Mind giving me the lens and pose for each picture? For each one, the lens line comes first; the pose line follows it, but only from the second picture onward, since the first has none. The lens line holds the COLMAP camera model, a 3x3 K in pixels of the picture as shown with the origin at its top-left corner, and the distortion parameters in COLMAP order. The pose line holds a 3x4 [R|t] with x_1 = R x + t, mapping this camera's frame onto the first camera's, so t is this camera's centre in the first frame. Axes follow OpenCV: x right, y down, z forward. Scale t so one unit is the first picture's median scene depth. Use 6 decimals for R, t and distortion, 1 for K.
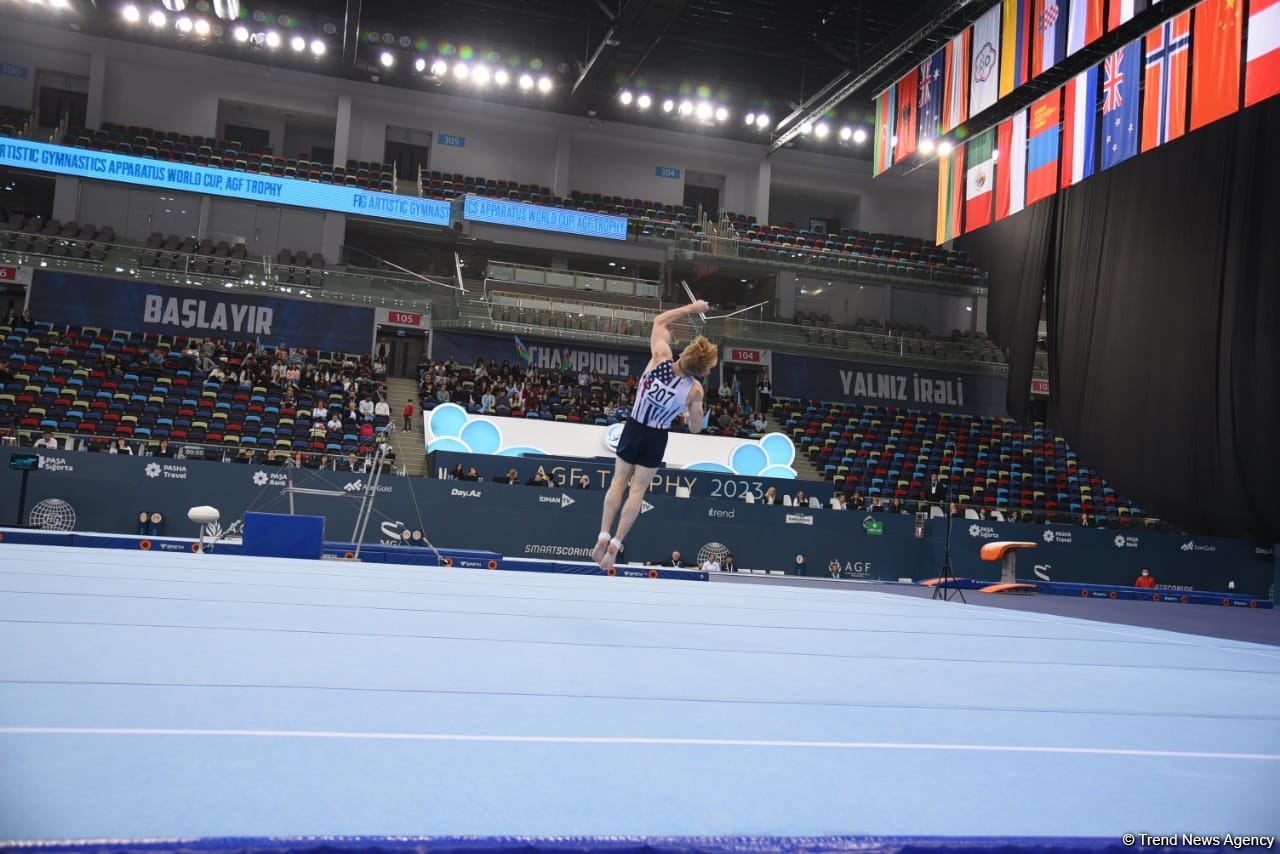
lens RADIAL K [[1252.4, 0, 630.5], [0, 1252.4, 438.3], [0, 0, 1]] dist [0.111554, 0.000000]
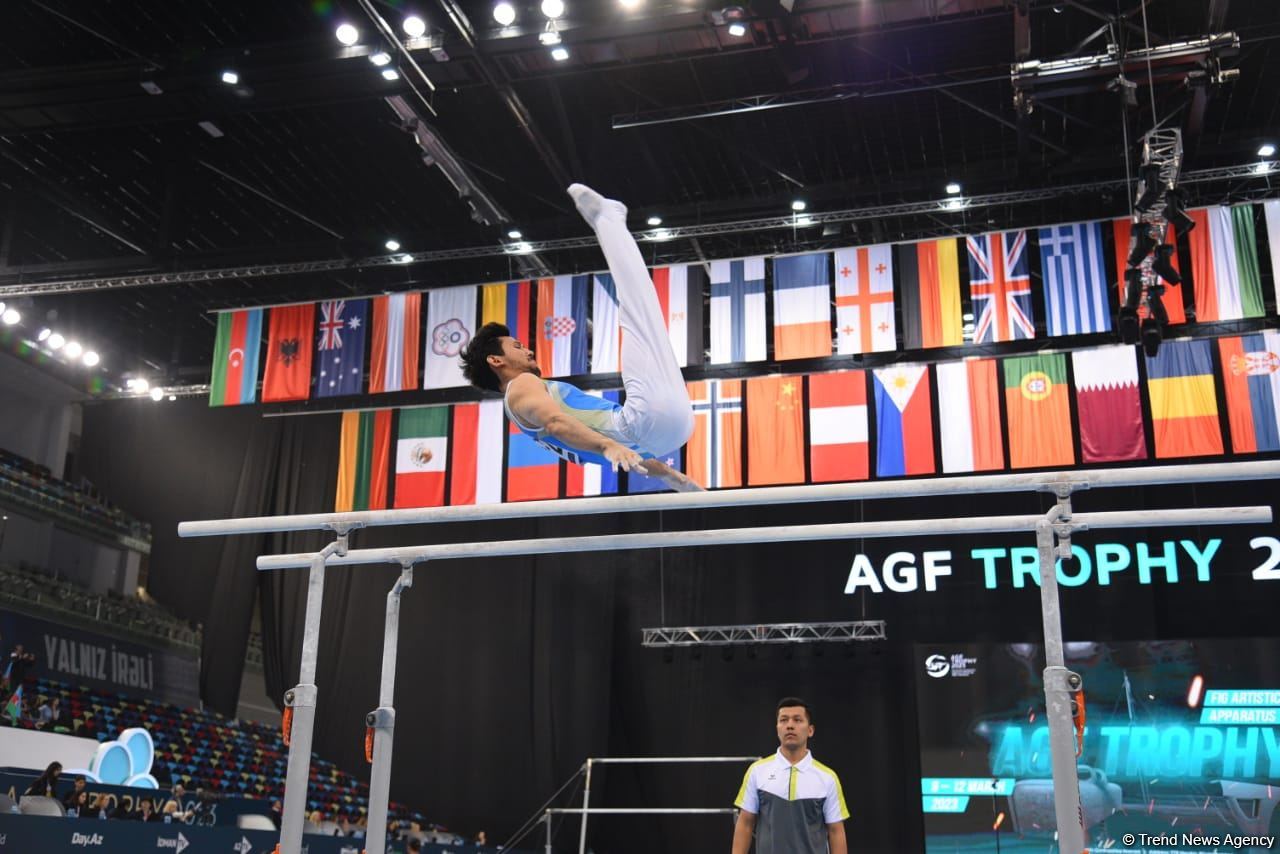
lens RADIAL K [[1506.4, 0, 639.9], [0, 1506.4, 437.9], [0, 0, 1]] dist [0.142034, 0.000000]
pose [[0.497682, 0.193086, 0.845595, -0.432597], [-0.050419, 0.979699, -0.194032, -0.009464], [-0.865893, 0.053932, 0.497314, 0.243877]]
